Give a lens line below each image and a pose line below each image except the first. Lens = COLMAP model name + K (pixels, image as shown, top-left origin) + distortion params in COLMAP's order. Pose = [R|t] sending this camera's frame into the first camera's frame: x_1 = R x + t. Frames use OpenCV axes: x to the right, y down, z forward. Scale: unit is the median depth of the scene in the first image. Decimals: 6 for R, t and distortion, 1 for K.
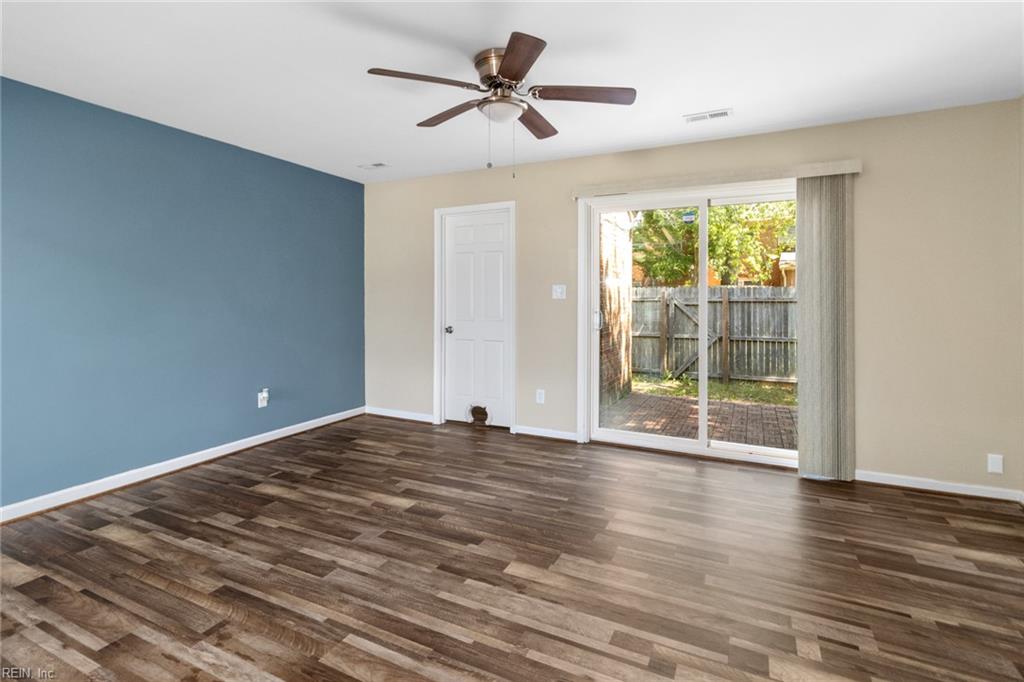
lens RADIAL K [[501.3, 0, 507.6], [0, 501.3, 295.8], [0, 0, 1]] dist [0.001324, 0.000352]
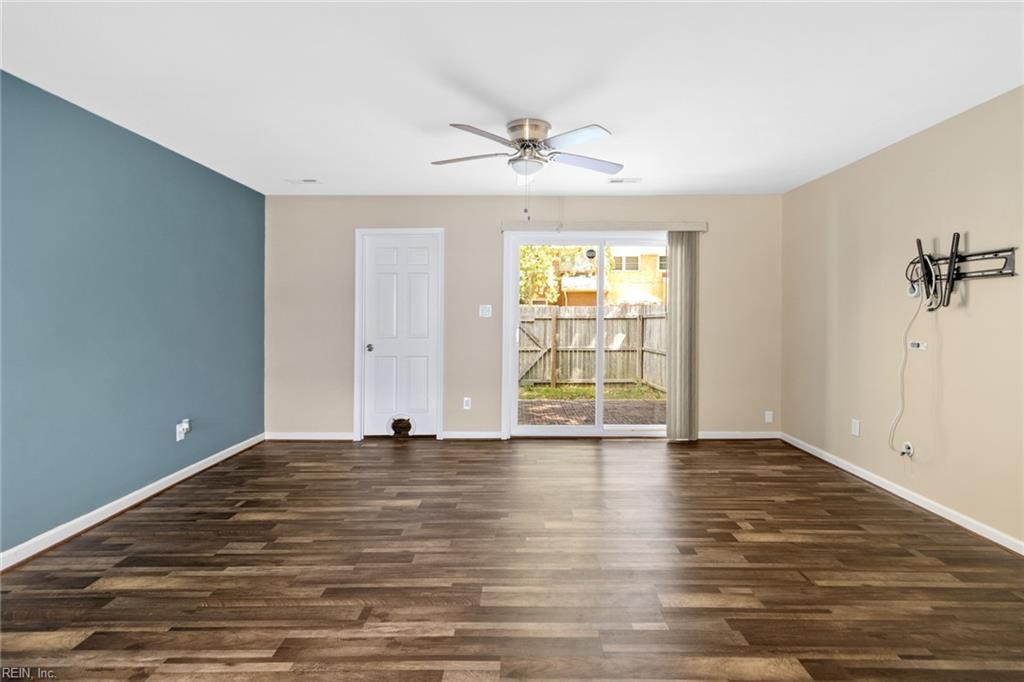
lens RADIAL K [[503.5, 0, 525.0], [0, 503.5, 306.2], [0, 0, 1]] dist [0.000923, 0.000637]
pose [[0.891679, 0.005237, 0.452638, -0.496795], [0.002132, 0.999873, -0.015768, 0.001464], [-0.452664, 0.015025, 0.891555, -0.103815]]
